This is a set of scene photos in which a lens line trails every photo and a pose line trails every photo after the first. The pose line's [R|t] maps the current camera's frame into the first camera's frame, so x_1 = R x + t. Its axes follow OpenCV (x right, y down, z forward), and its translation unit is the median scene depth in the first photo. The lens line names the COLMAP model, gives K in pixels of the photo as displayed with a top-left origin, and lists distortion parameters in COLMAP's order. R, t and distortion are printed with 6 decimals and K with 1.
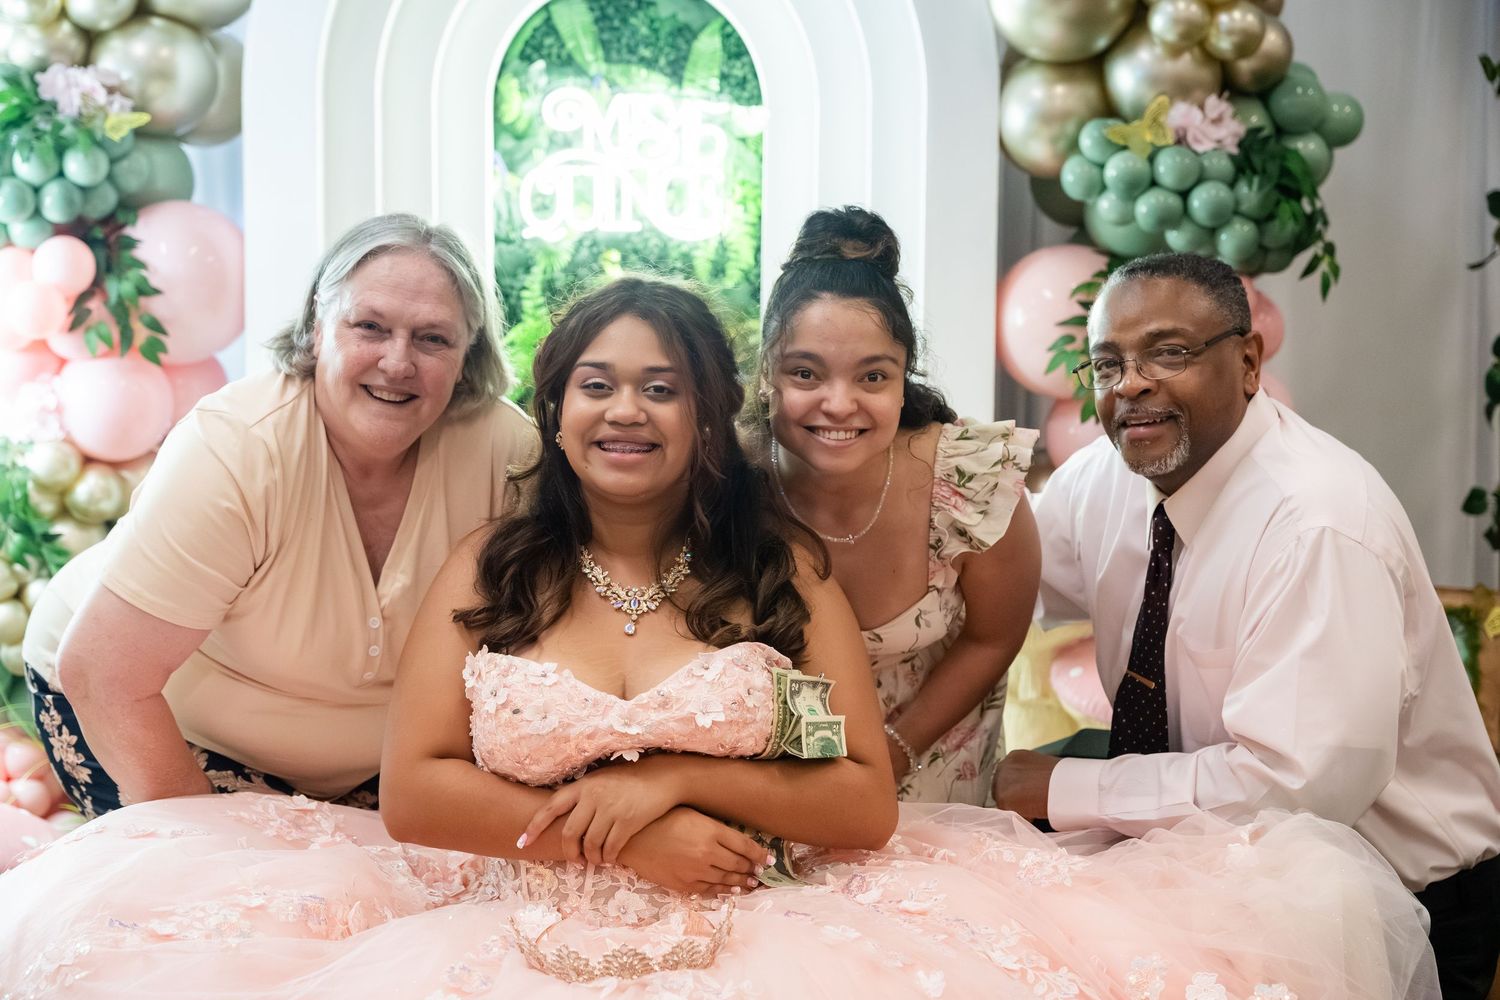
lens RADIAL K [[2466.9, 0, 750.0], [0, 2466.9, 500.0], [0, 0, 1]] dist [0.040006, 0.027921]
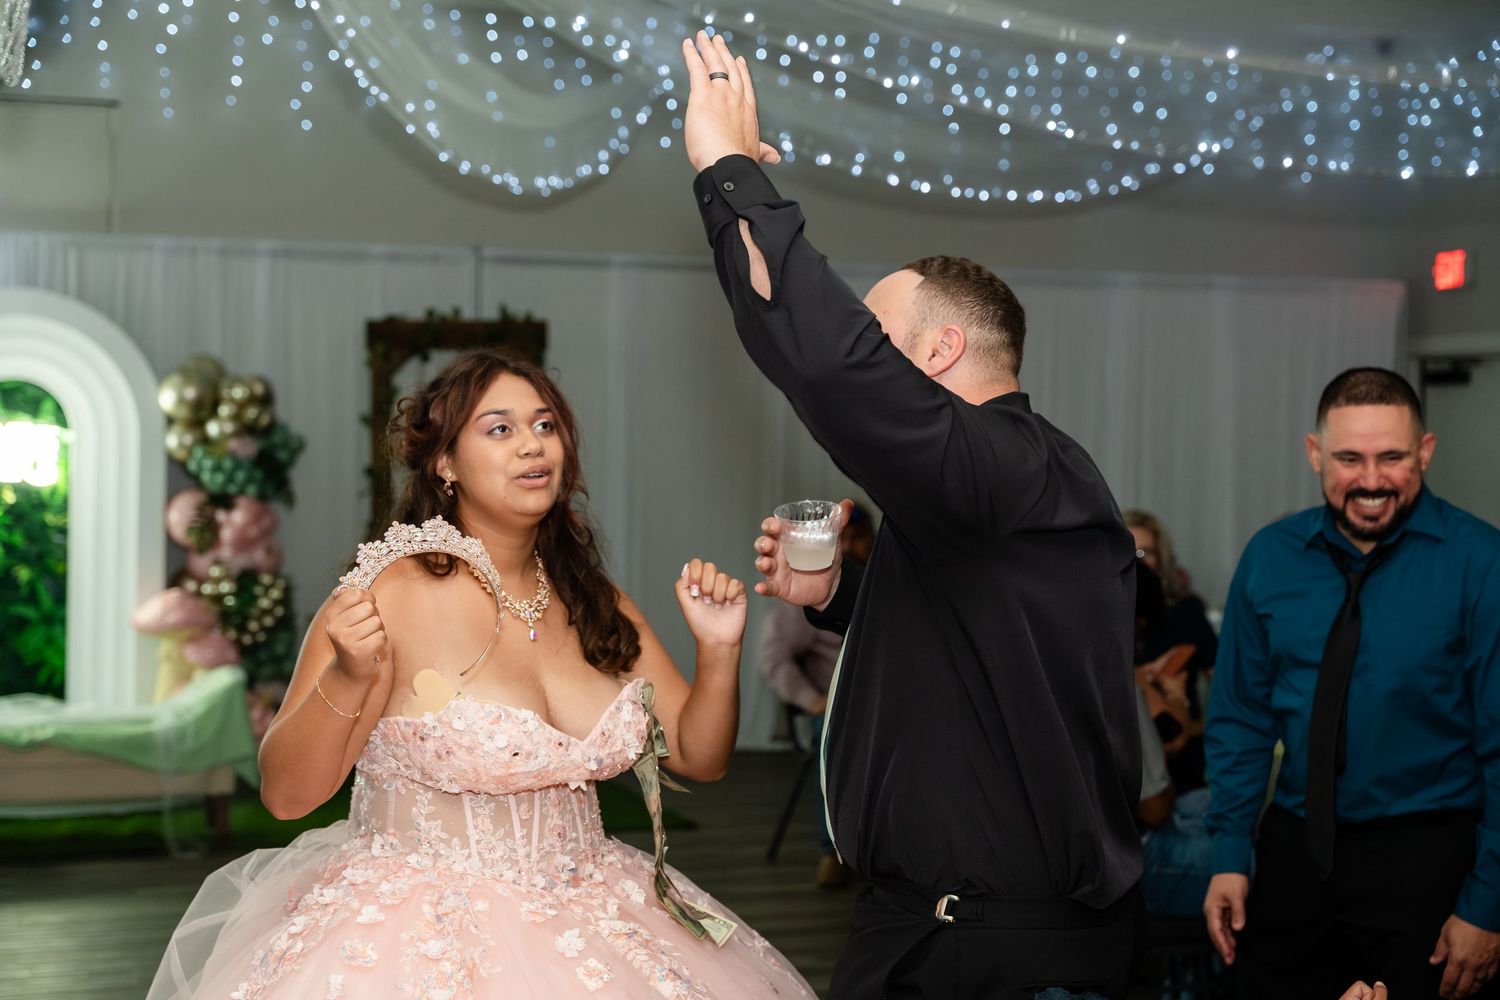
lens RADIAL K [[2328.2, 0, 750.0], [0, 2328.2, 500.0], [0, 0, 1]] dist [0.028519, 0.053587]
pose [[0.953756, 0.007246, 0.300493, -0.052065], [0.008031, 0.998738, -0.049574, 0.036705], [-0.300473, 0.049695, 0.952495, -1.546718]]
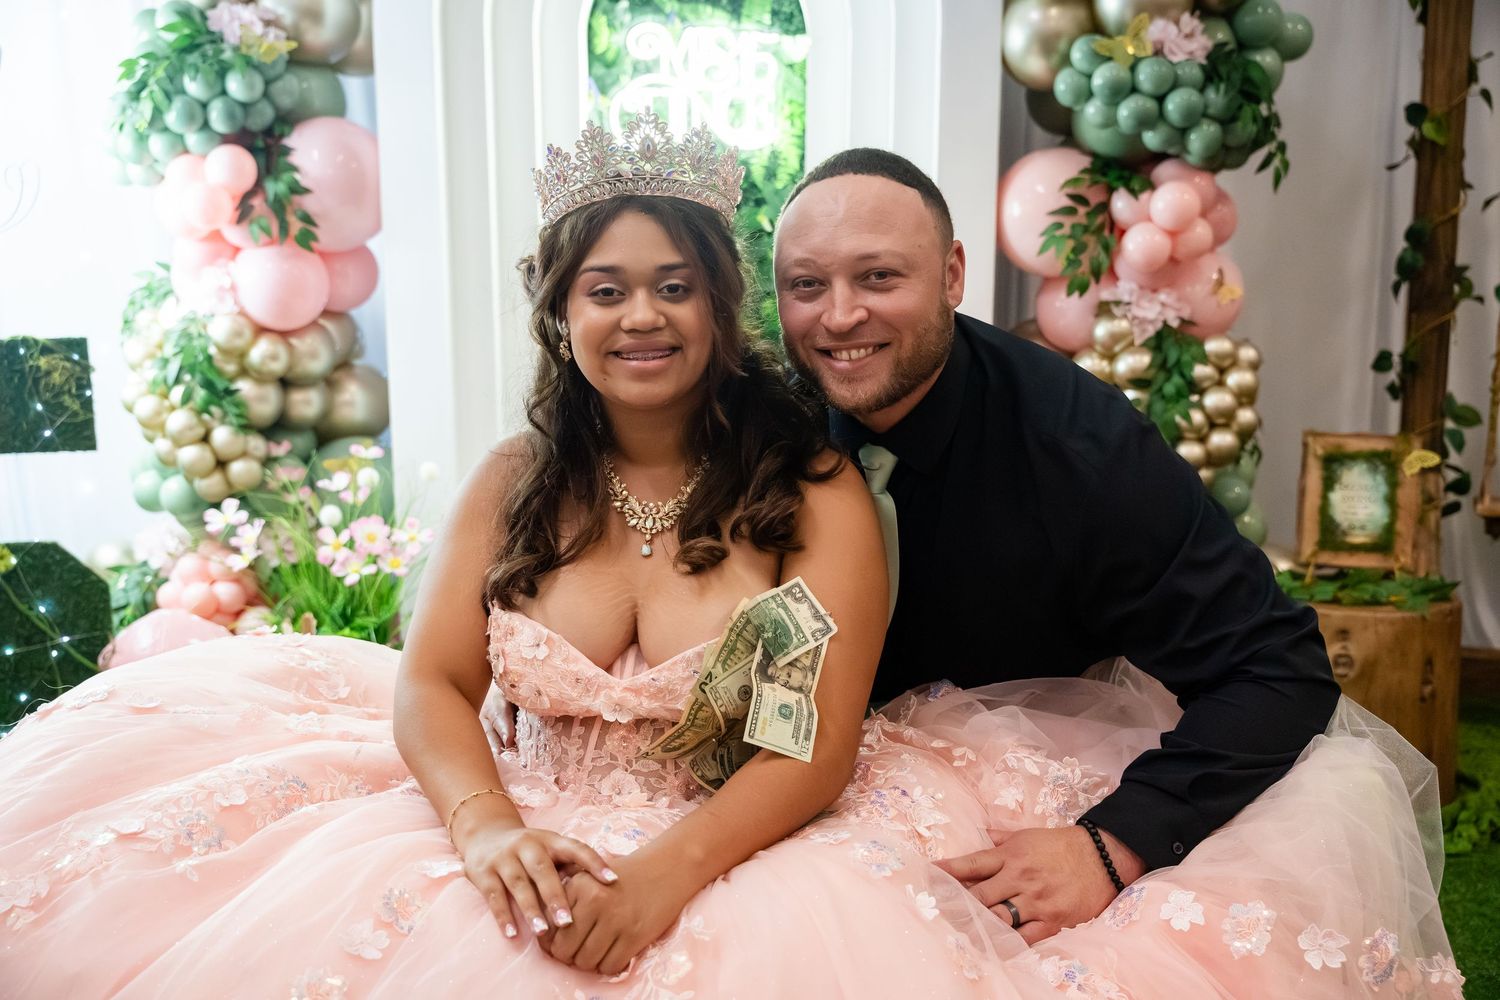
lens RADIAL K [[1525.3, 0, 753.6], [0, 1525.3, 517.1], [0, 0, 1]] dist [0.005185, 0.010189]
pose [[0.998656, 0.004478, -0.051635, 0.020374], [0.000889, 0.994634, 0.103451, -0.001427], [0.051821, -0.103358, 0.993293, 0.239011]]
